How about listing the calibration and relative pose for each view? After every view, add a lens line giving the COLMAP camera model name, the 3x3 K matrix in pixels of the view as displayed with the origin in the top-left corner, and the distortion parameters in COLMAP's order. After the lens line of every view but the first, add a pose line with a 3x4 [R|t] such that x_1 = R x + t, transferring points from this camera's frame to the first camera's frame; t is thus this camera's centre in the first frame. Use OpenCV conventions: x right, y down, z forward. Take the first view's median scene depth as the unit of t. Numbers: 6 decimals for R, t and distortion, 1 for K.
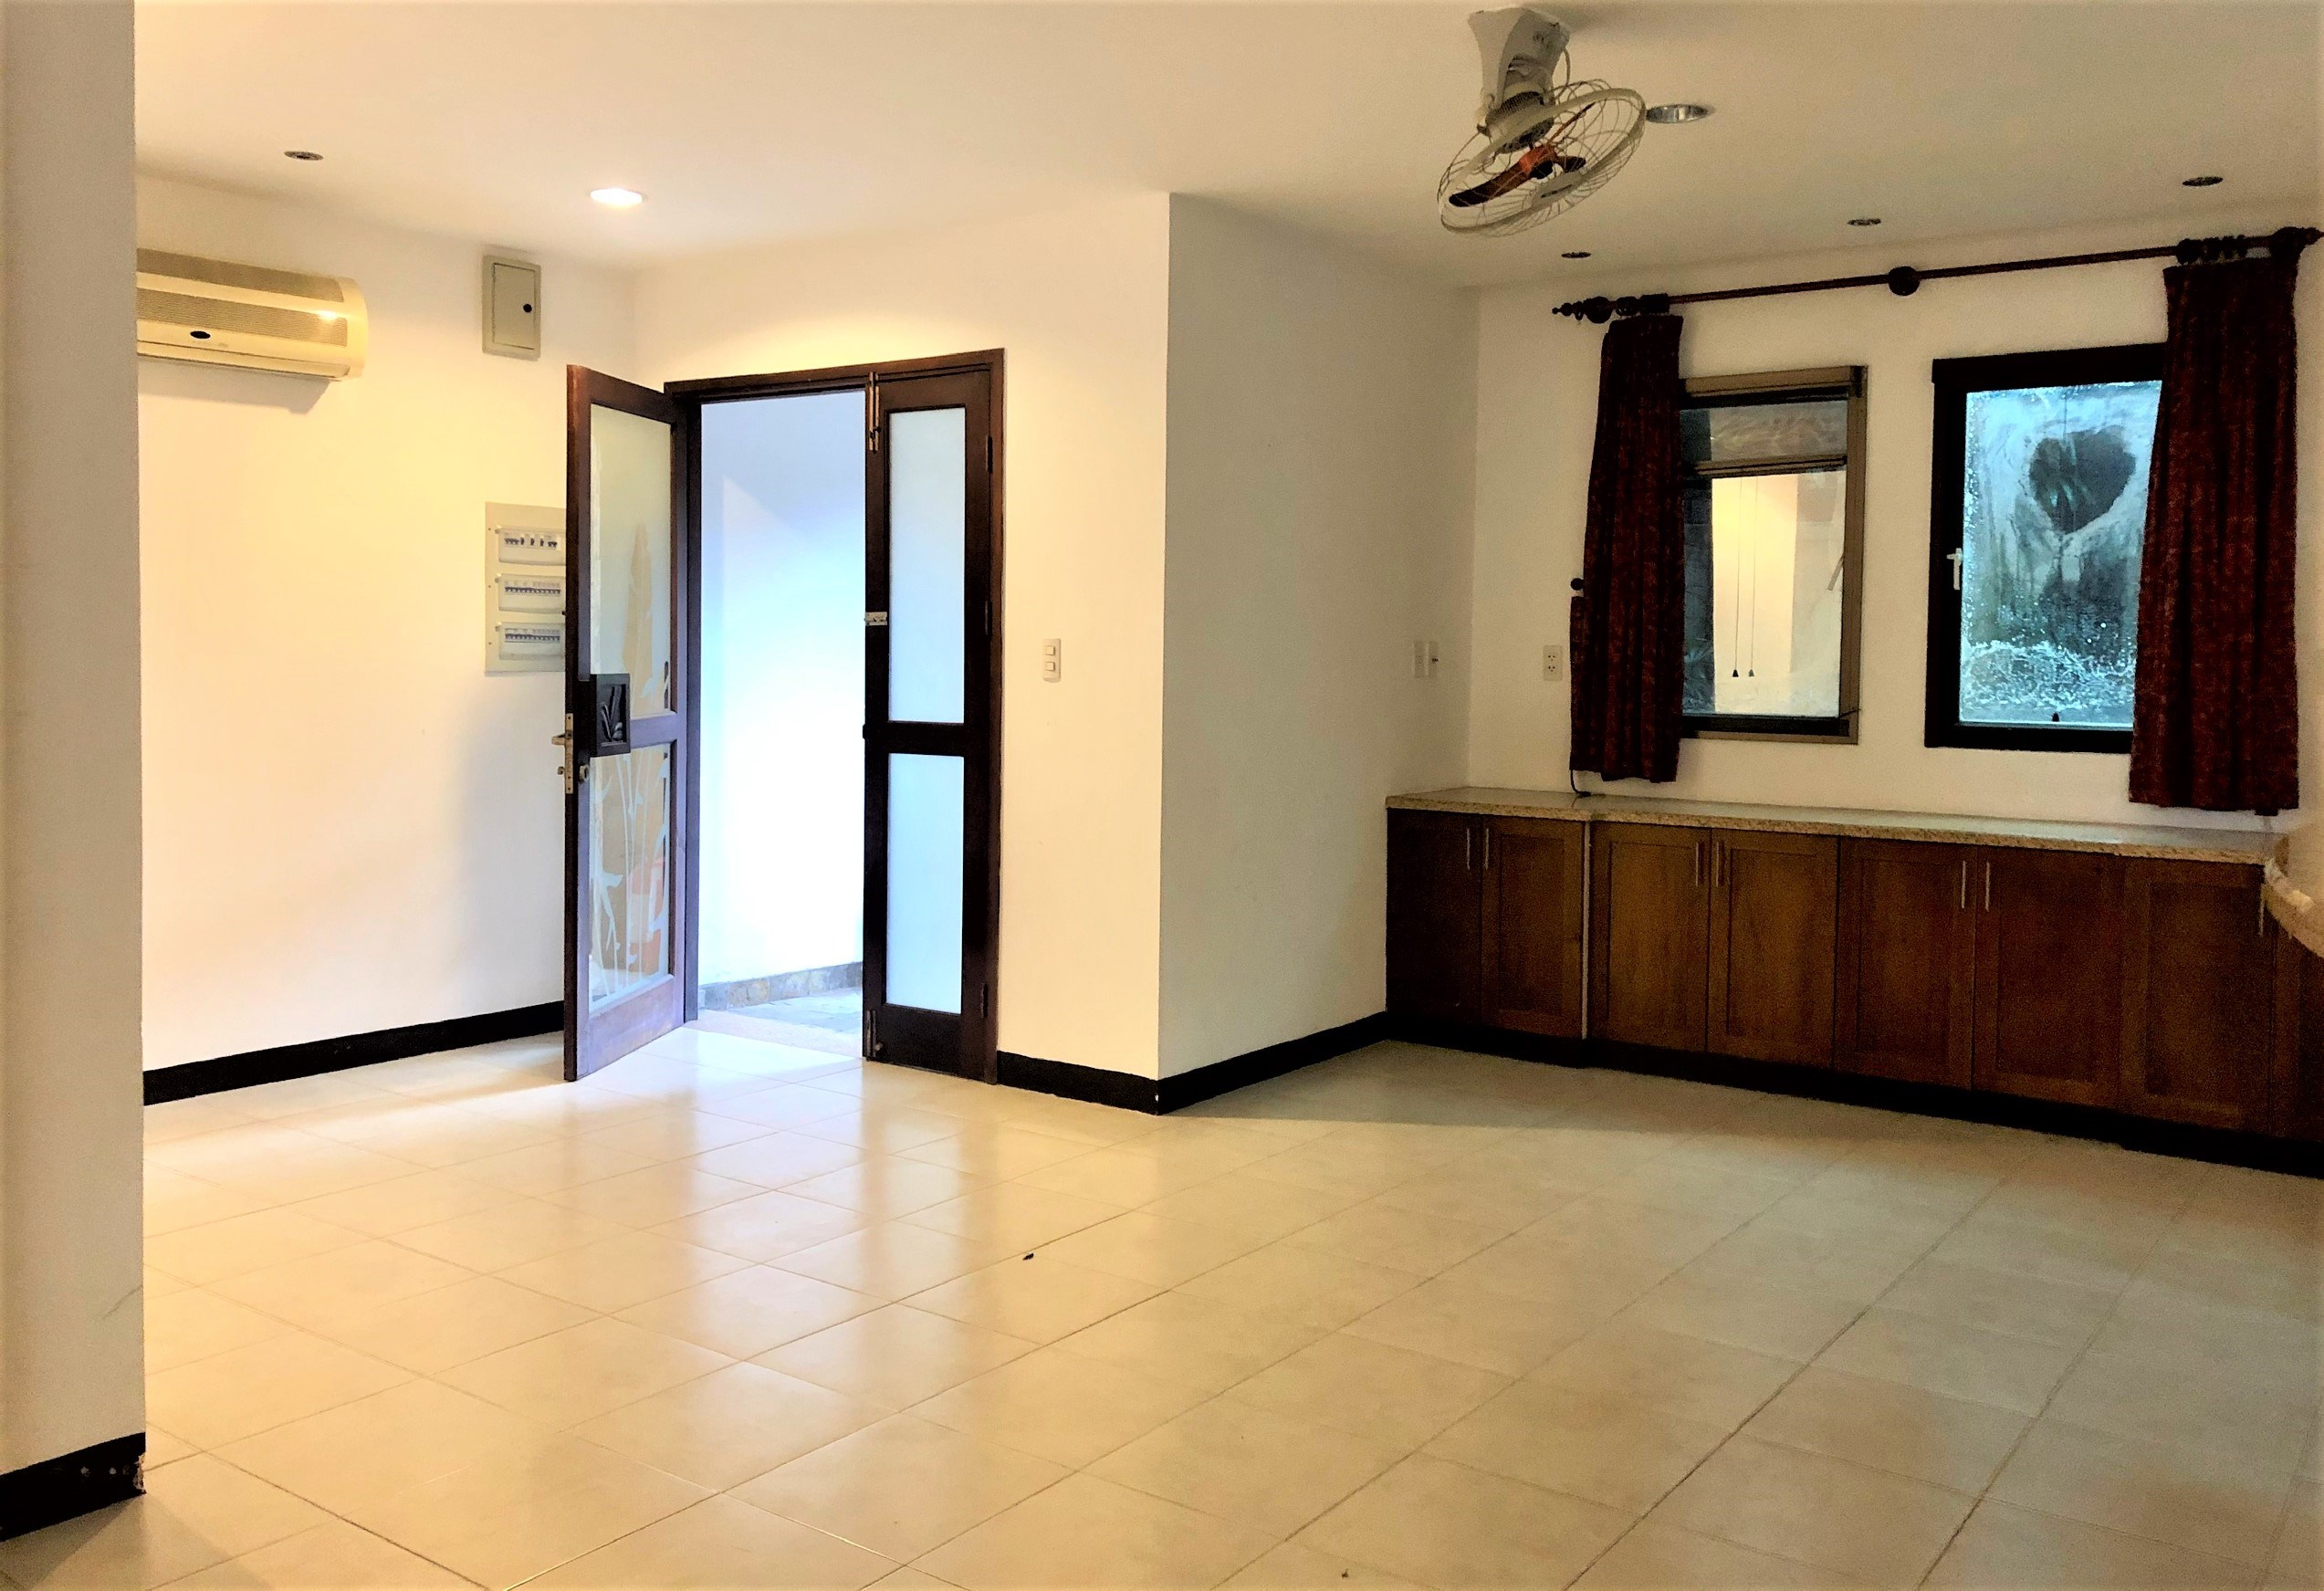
lens RADIAL K [[1911.5, 0, 1211.3], [0, 1911.5, 747.7], [0, 0, 1]] dist [0.017187, 0.011694]
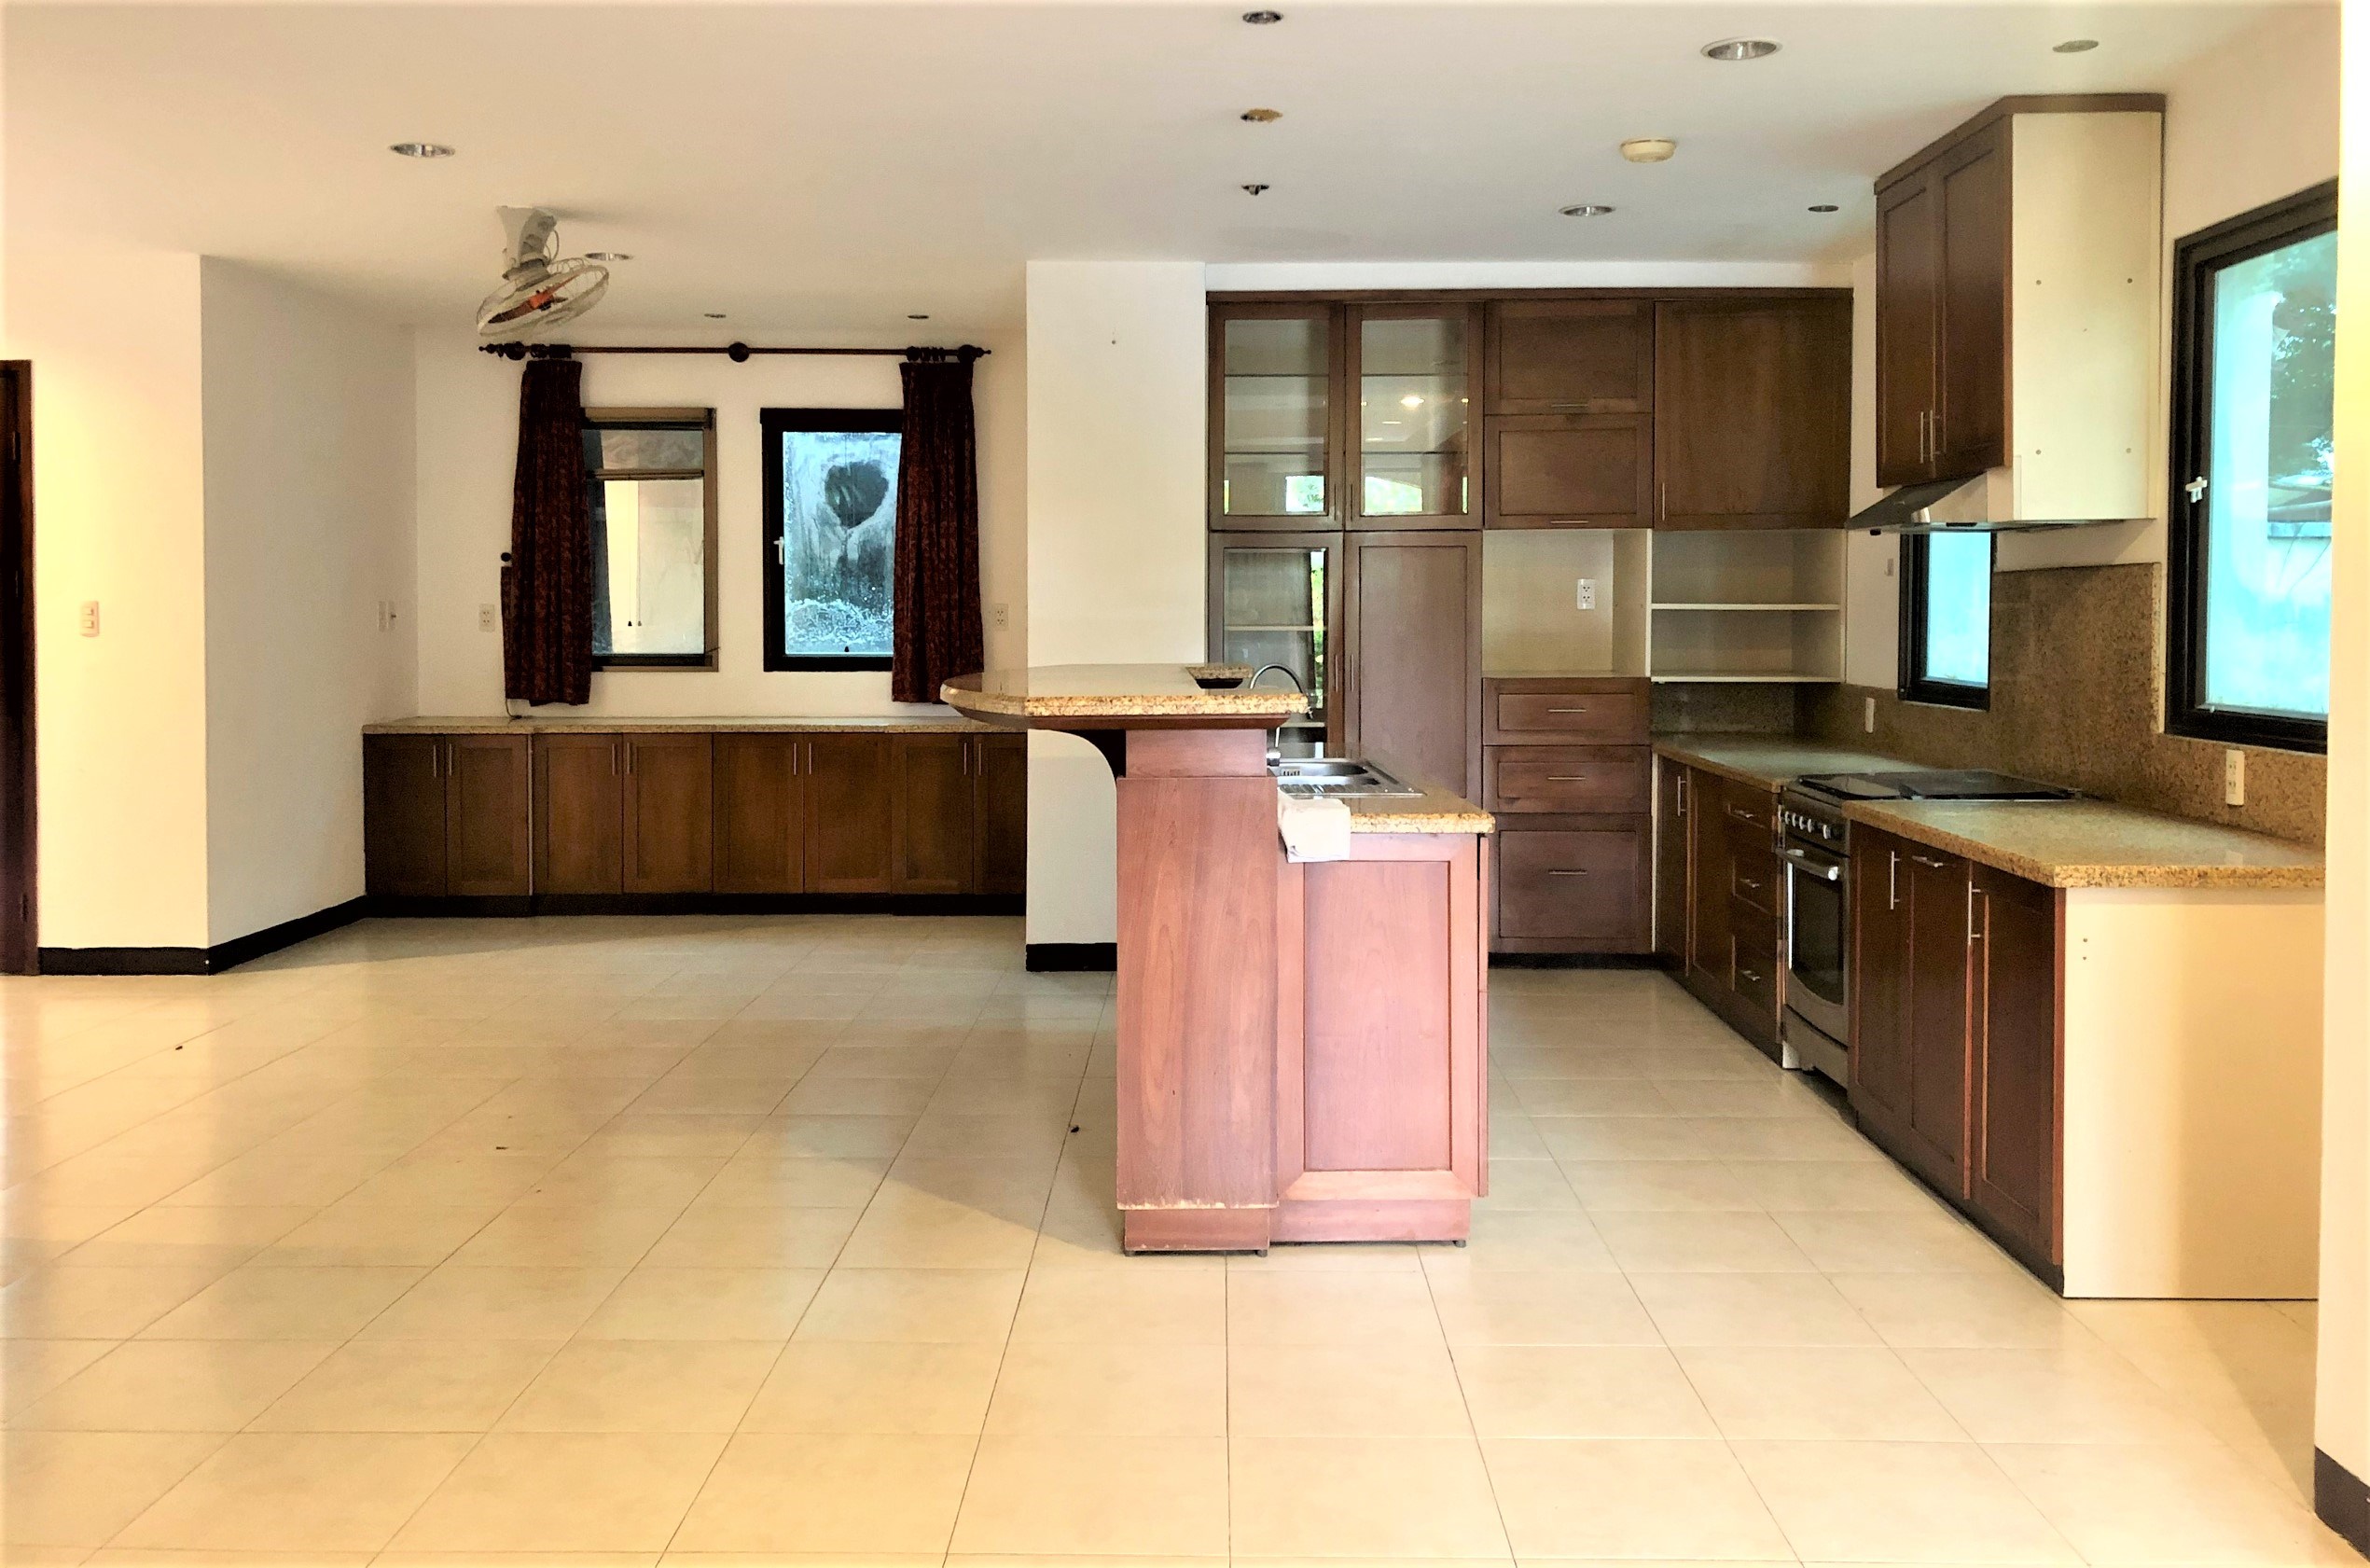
lens RADIAL K [[1918.7, 0, 1184.9], [0, 1918.7, 665.5], [0, 0, 1]] dist [0.000106, -0.002306]
pose [[0.823090, -0.025407, 0.567343, -0.192791], [0.037349, 0.999258, -0.009437, 0.020459], [-0.566682, 0.028957, 0.823428, -0.384143]]
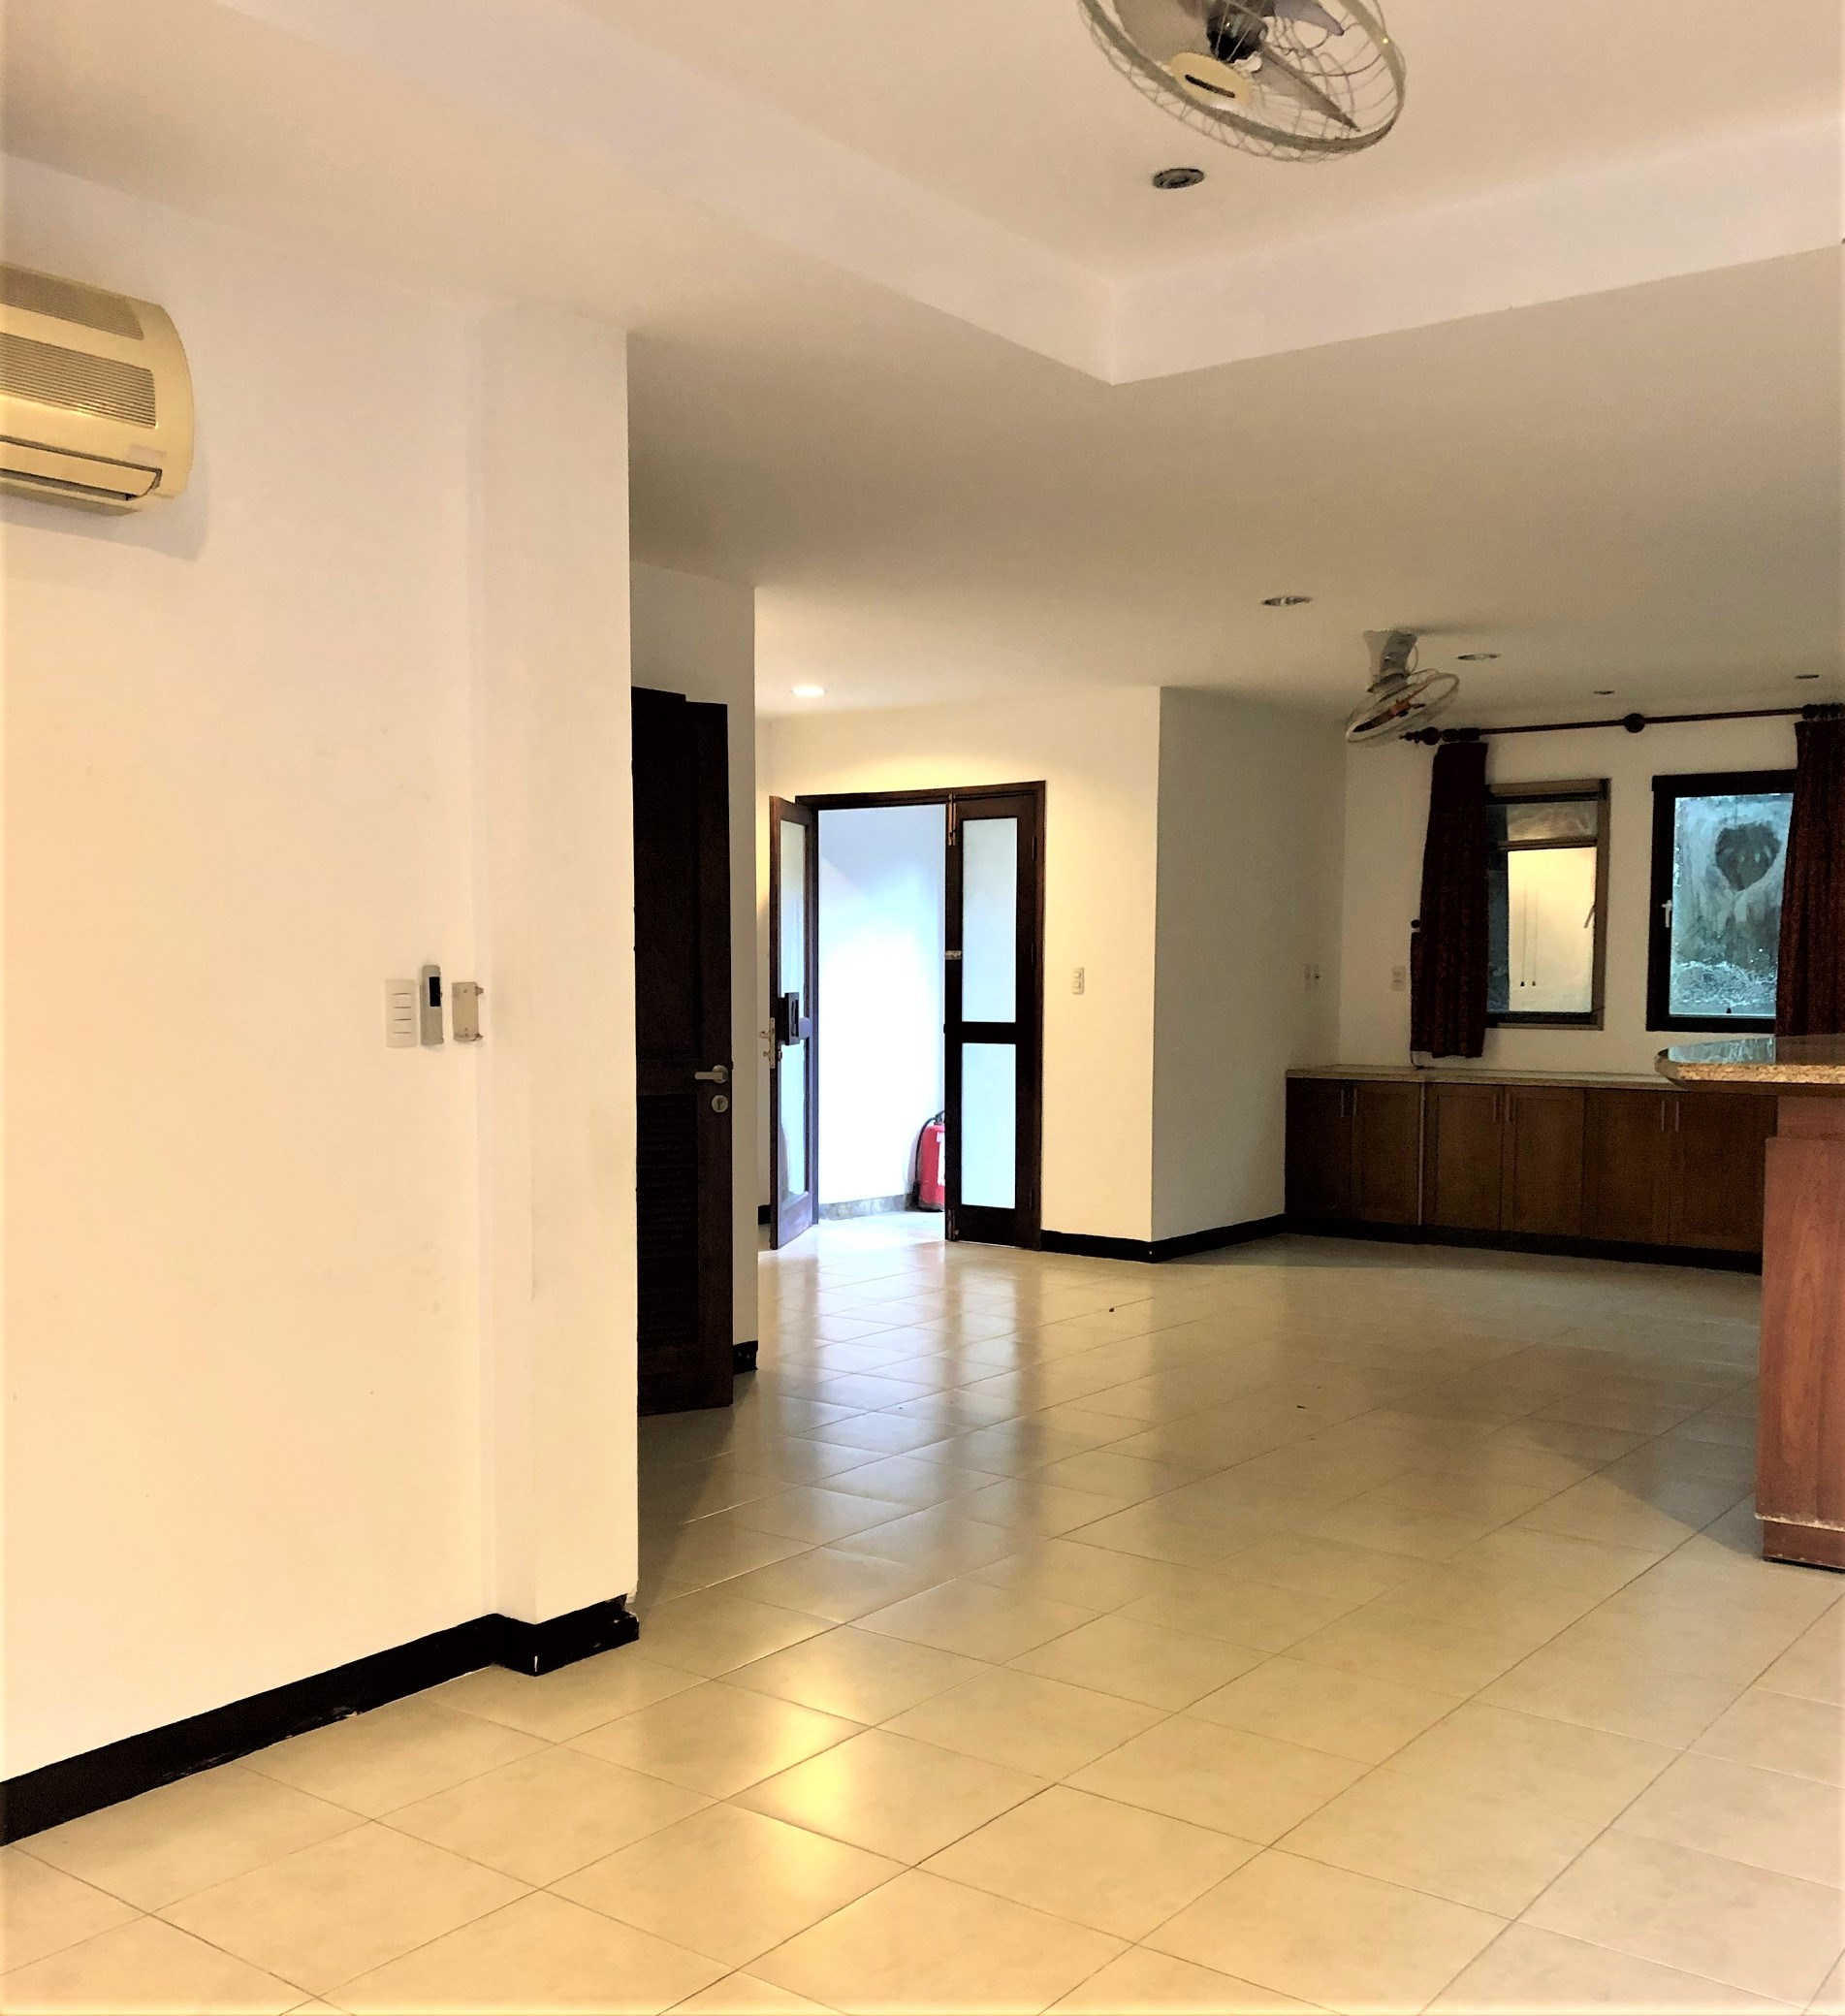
lens RADIAL K [[1992.8, 0, 918.7], [0, 1992.8, 1153.5], [0, 0, 1]] dist [0.009433, -0.004996]
pose [[0.998611, -0.006631, -0.052274, -0.123180], [0.008961, 0.998971, 0.044455, 0.020989], [0.051926, -0.044862, 0.997643, -0.617133]]
